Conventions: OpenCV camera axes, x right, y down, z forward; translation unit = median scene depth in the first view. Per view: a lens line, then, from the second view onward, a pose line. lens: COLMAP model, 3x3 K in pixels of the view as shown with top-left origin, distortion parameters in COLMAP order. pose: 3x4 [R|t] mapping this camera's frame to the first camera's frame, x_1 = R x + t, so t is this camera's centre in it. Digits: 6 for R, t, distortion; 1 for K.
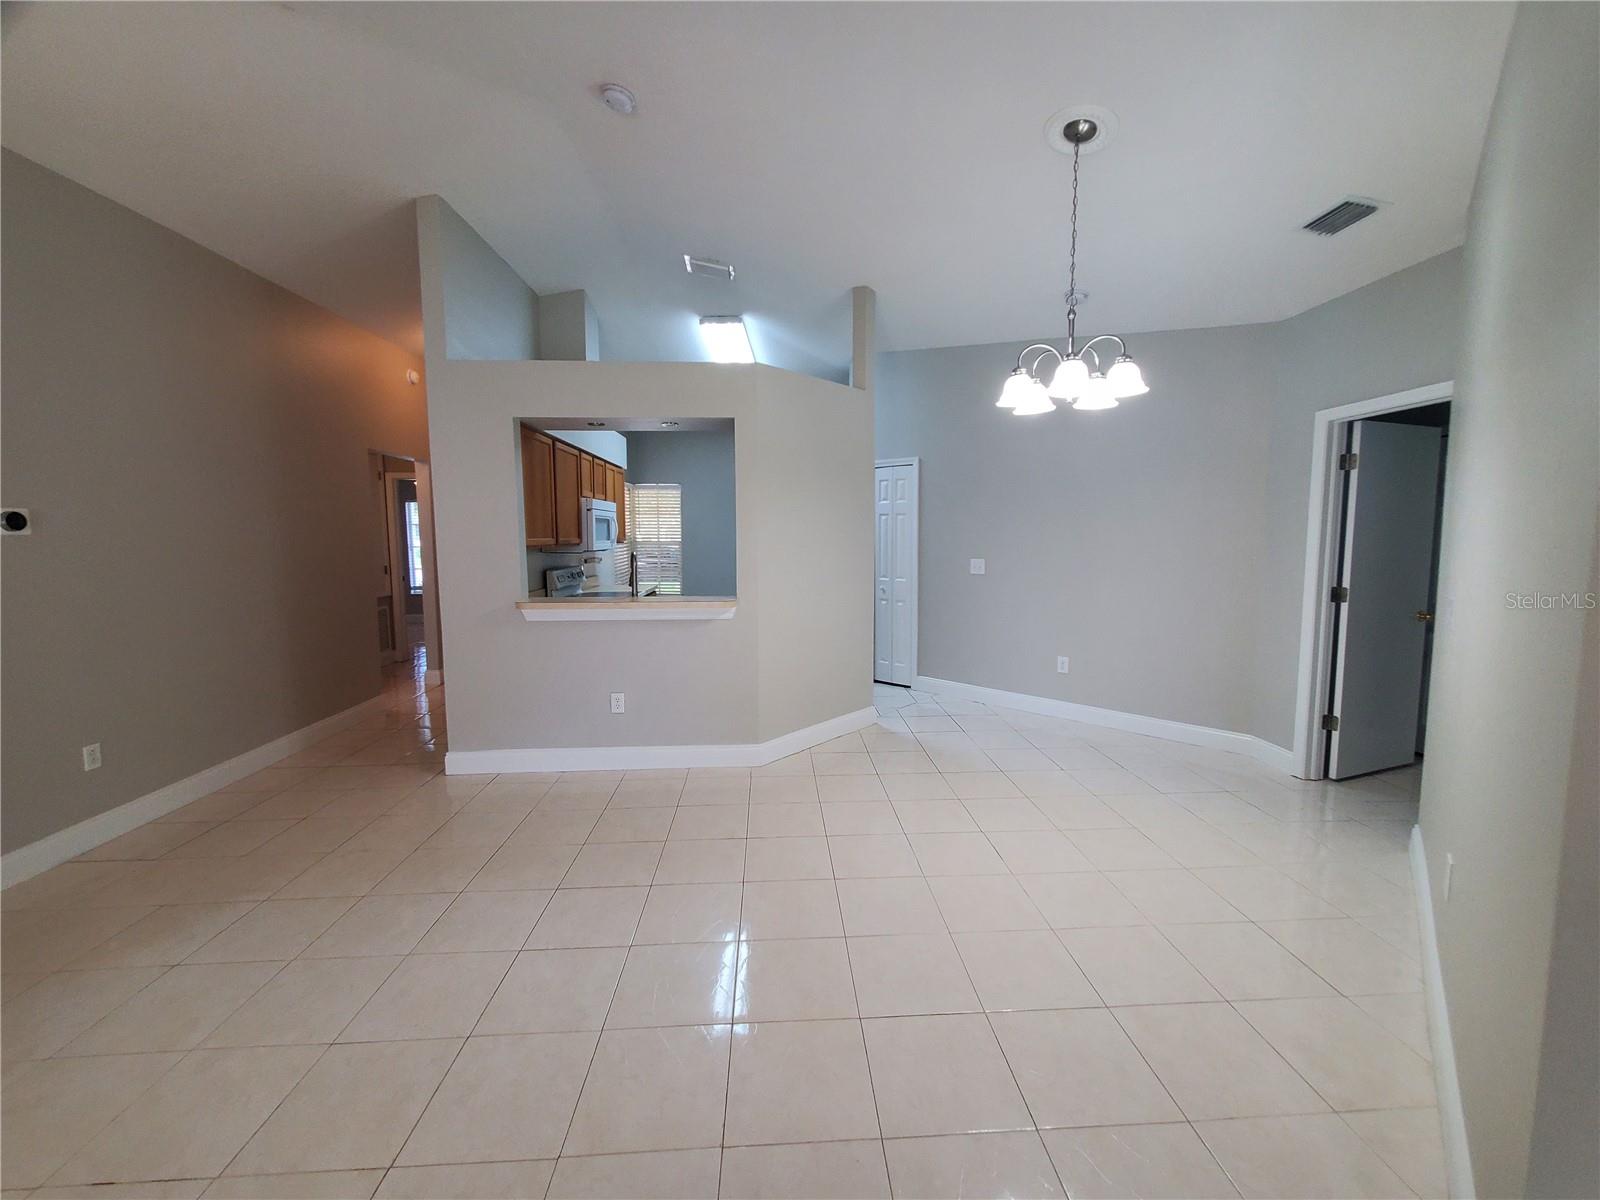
lens RADIAL K [[634.7, 0, 804.8], [0, 634.7, 596.7], [0, 0, 1]] dist [0.000943, 0.000021]
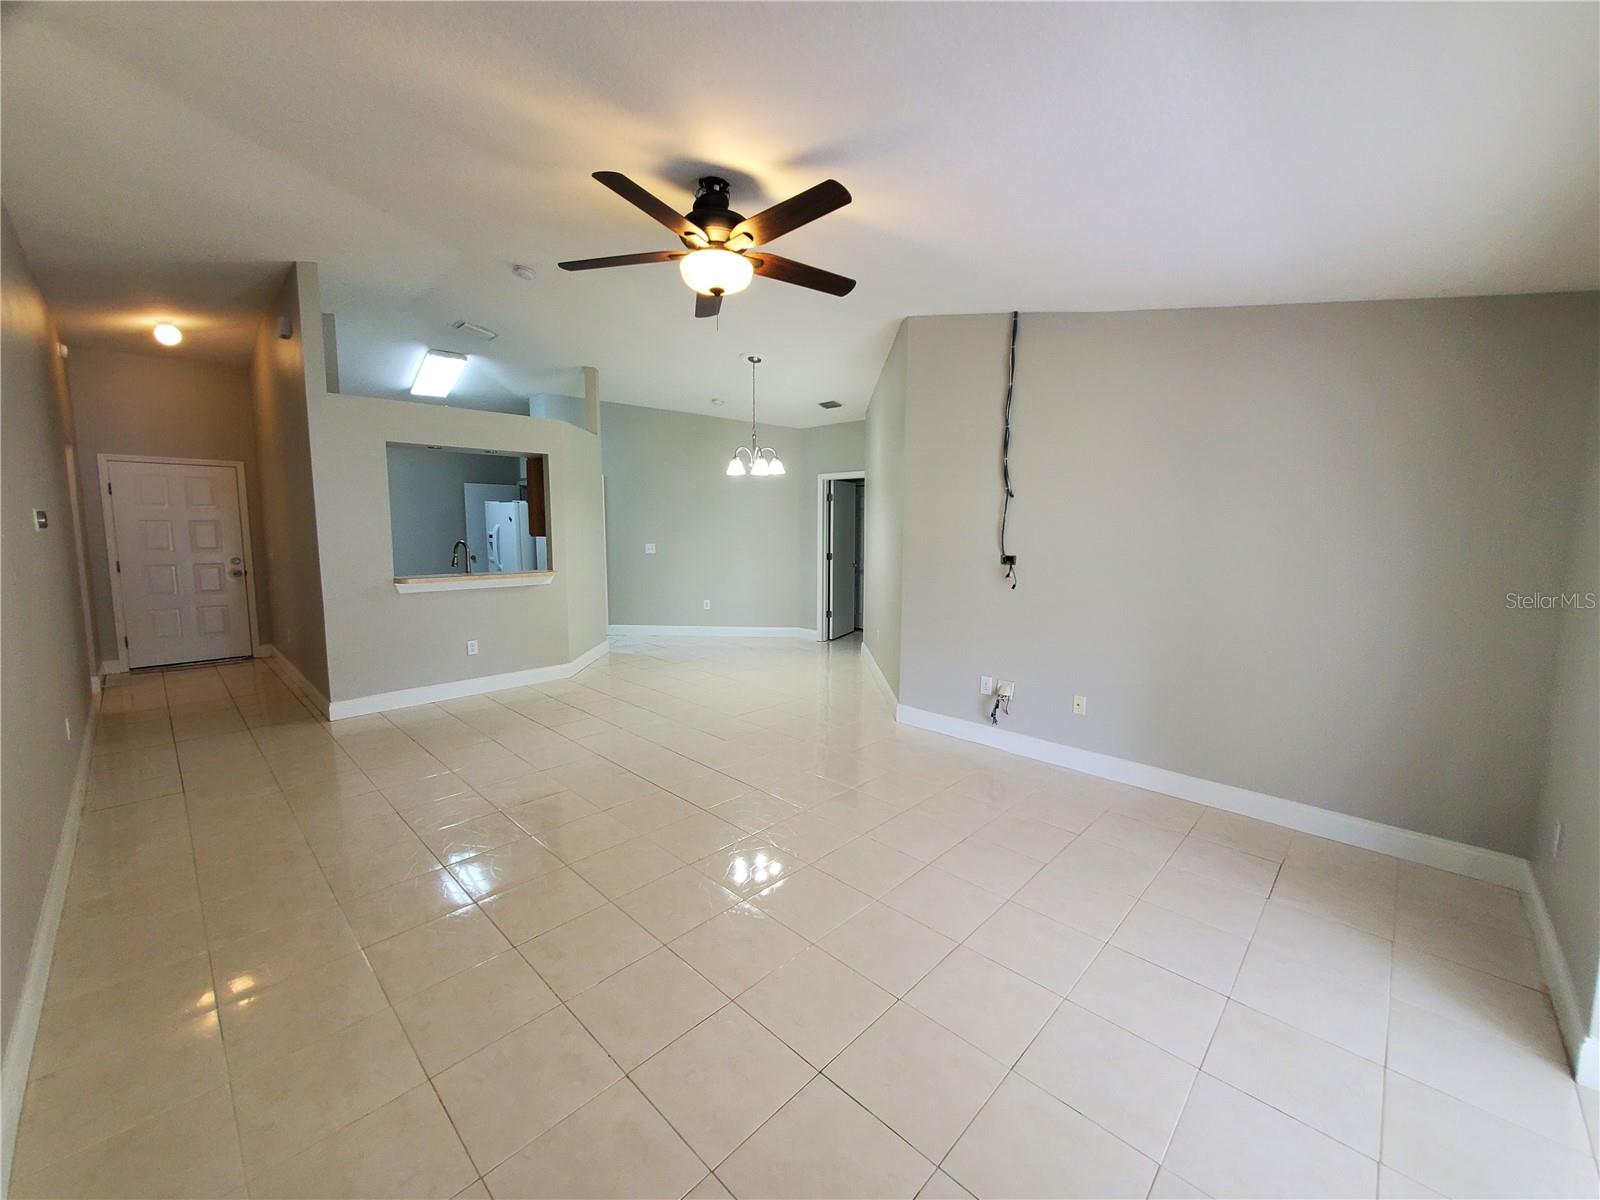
lens RADIAL K [[634.7, 0, 802.5], [0, 634.7, 595.7], [0, 0, 1]] dist [0.000943, 0.000021]
pose [[0.736272, -0.069526, 0.673104, -0.736845], [0.057028, 0.997544, 0.040658, 0.037785], [-0.674278, 0.008451, 0.738429, -0.582638]]
